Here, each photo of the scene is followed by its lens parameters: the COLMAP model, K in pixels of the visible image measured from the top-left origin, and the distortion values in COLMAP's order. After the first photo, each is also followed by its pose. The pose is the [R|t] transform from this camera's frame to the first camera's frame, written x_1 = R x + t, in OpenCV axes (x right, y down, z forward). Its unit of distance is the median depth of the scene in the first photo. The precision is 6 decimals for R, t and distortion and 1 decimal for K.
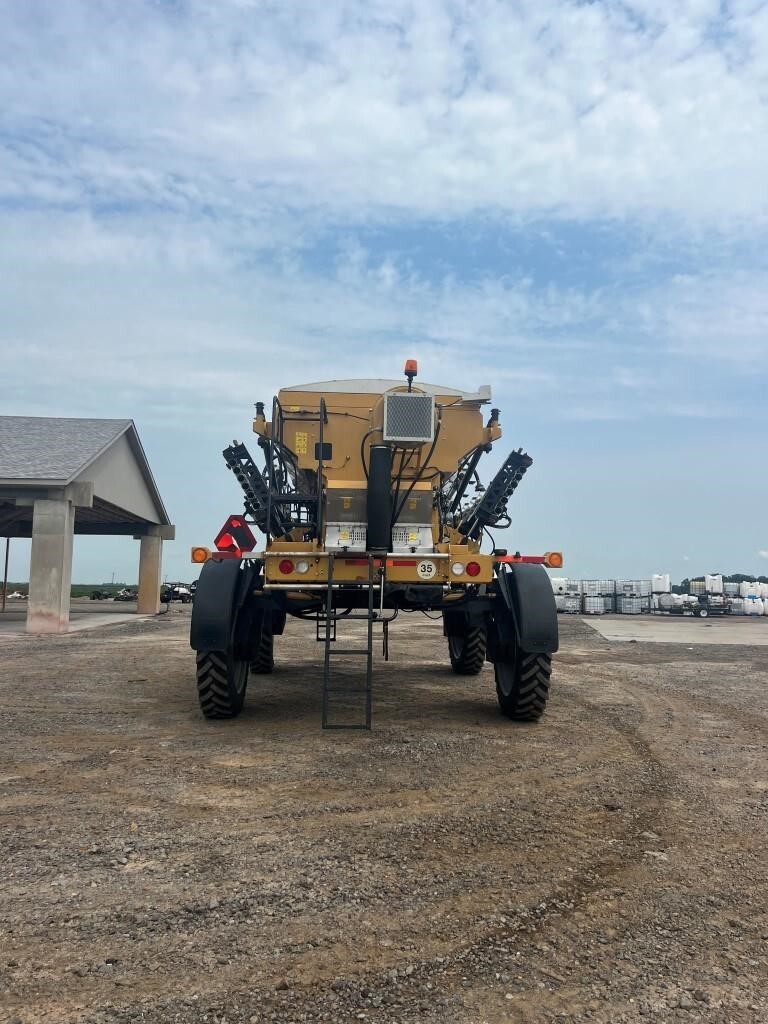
lens RADIAL K [[775.0, 0, 386.0], [0, 775.0, 486.7], [0, 0, 1]] dist [0.051748, -0.027259]
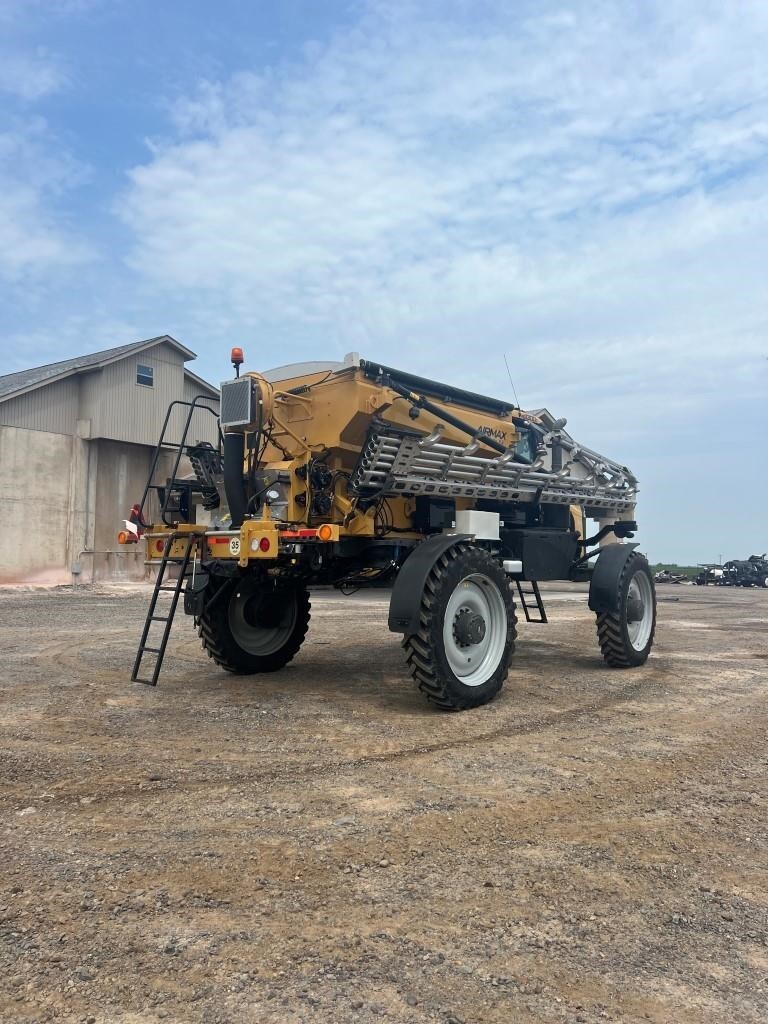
lens RADIAL K [[775.0, 0, 397.8], [0, 775.0, 496.3], [0, 0, 1]] dist [0.051748, -0.027259]
pose [[0.728992, -0.059499, -0.681932, 0.899954], [0.082891, 0.996557, 0.001661, 0.052862], [0.679485, -0.057737, 0.731414, 0.362714]]
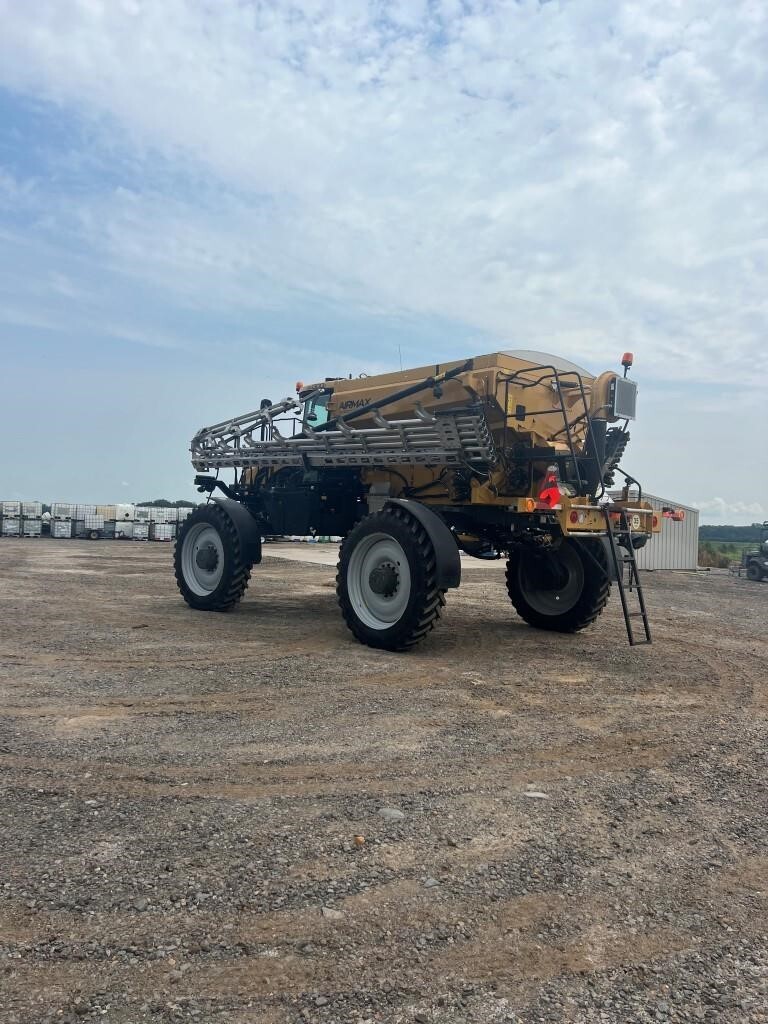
lens RADIAL K [[783.2, 0, 409.3], [0, 783.2, 519.6], [0, 0, 1]] dist [0.002651, -0.022535]
pose [[0.743667, 0.016826, 0.668338, -1.056191], [-0.109614, 0.989224, 0.097064, 0.017022], [-0.659503, -0.145443, 0.737497, 0.263716]]
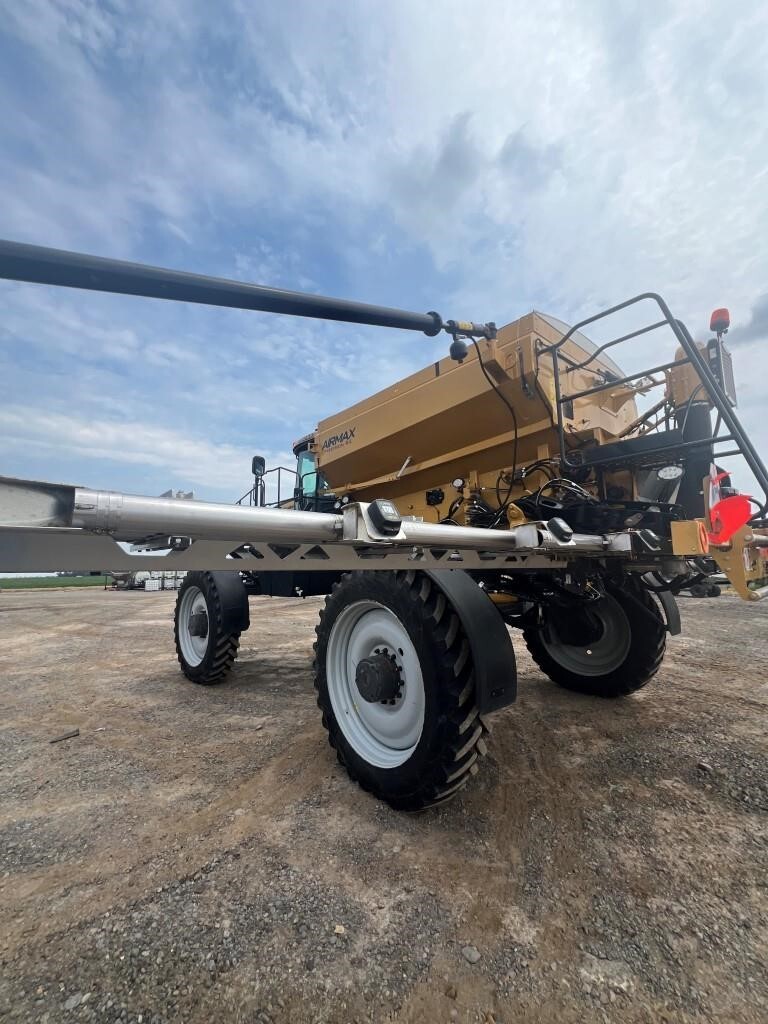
lens RADIAL K [[413.3, 0, 381.7], [0, 413.3, 514.3], [0, 0, 1]] dist [-0.001206, -0.000075]
pose [[0.786098, 0.049020, 0.616155, -0.510995], [-0.046742, 0.998710, -0.019822, 0.085083], [-0.616332, -0.013219, 0.787376, 0.873017]]
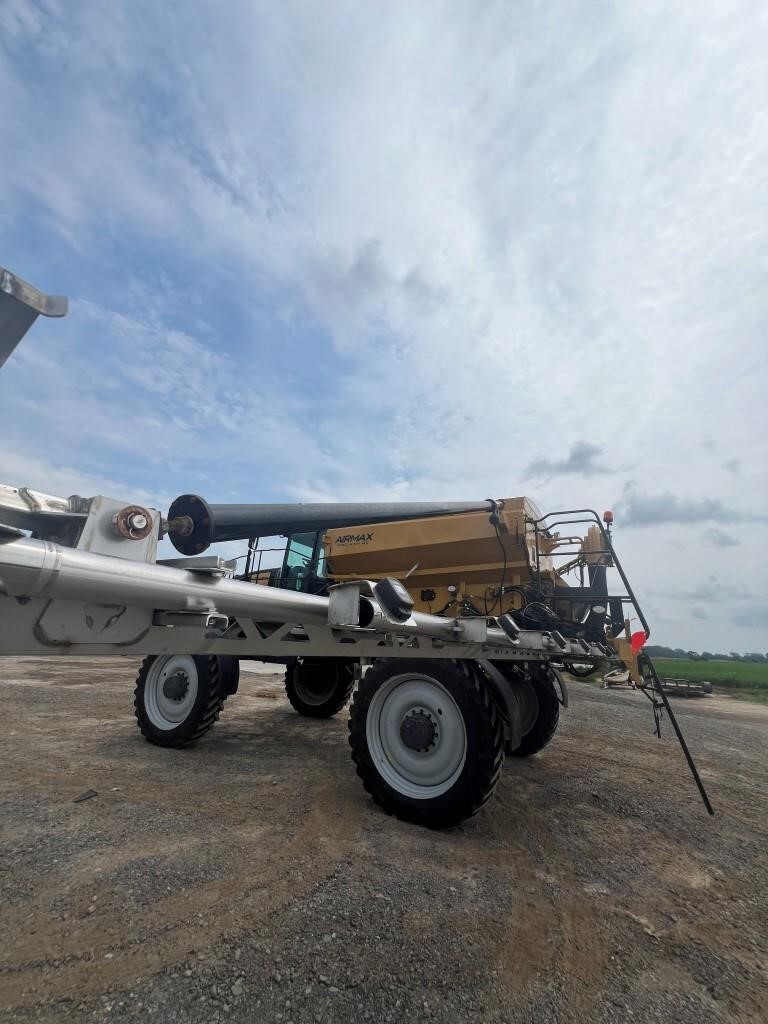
lens RADIAL K [[413.3, 0, 385.4], [0, 413.3, 512.8], [0, 0, 1]] dist [-0.001206, -0.000075]
pose [[0.533943, 0.265930, 0.802612, -0.815304], [-0.156013, 0.963939, -0.215594, 0.077237], [-0.831002, -0.010102, 0.556178, 0.917067]]
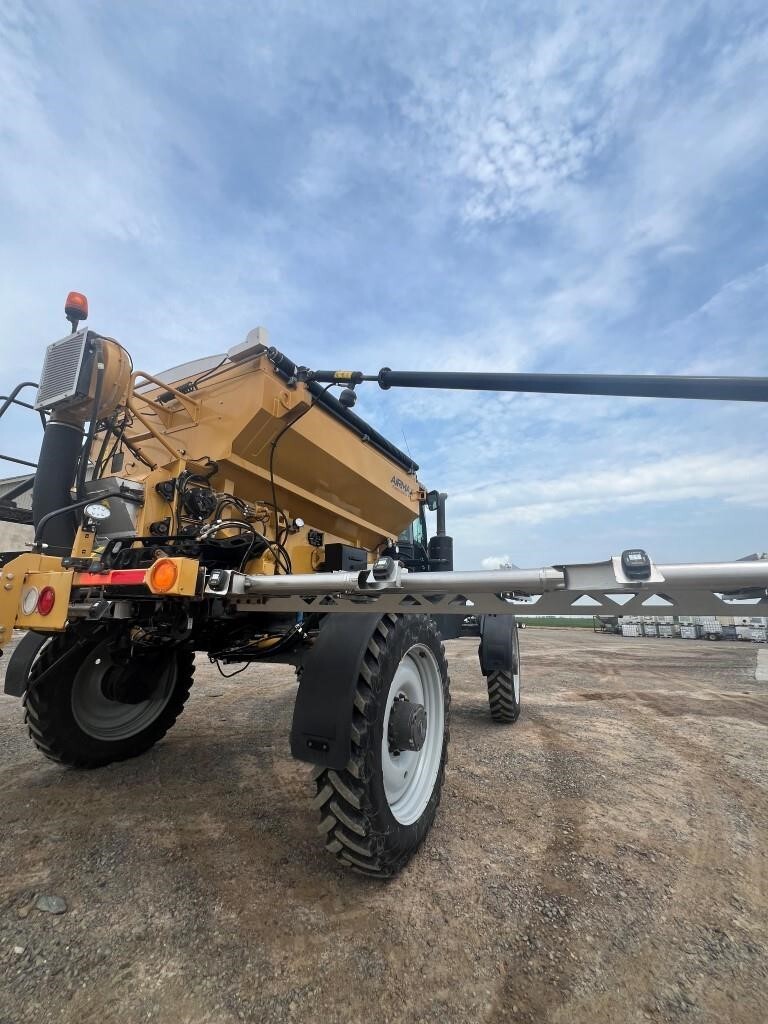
lens RADIAL K [[413.3, 0, 378.4], [0, 413.3, 511.9], [0, 0, 1]] dist [-0.001206, -0.000075]
pose [[0.862363, -0.117267, -0.492522, 0.421965], [0.057512, 0.989199, -0.134824, 0.093890], [0.503013, 0.087941, 0.859793, 0.835609]]
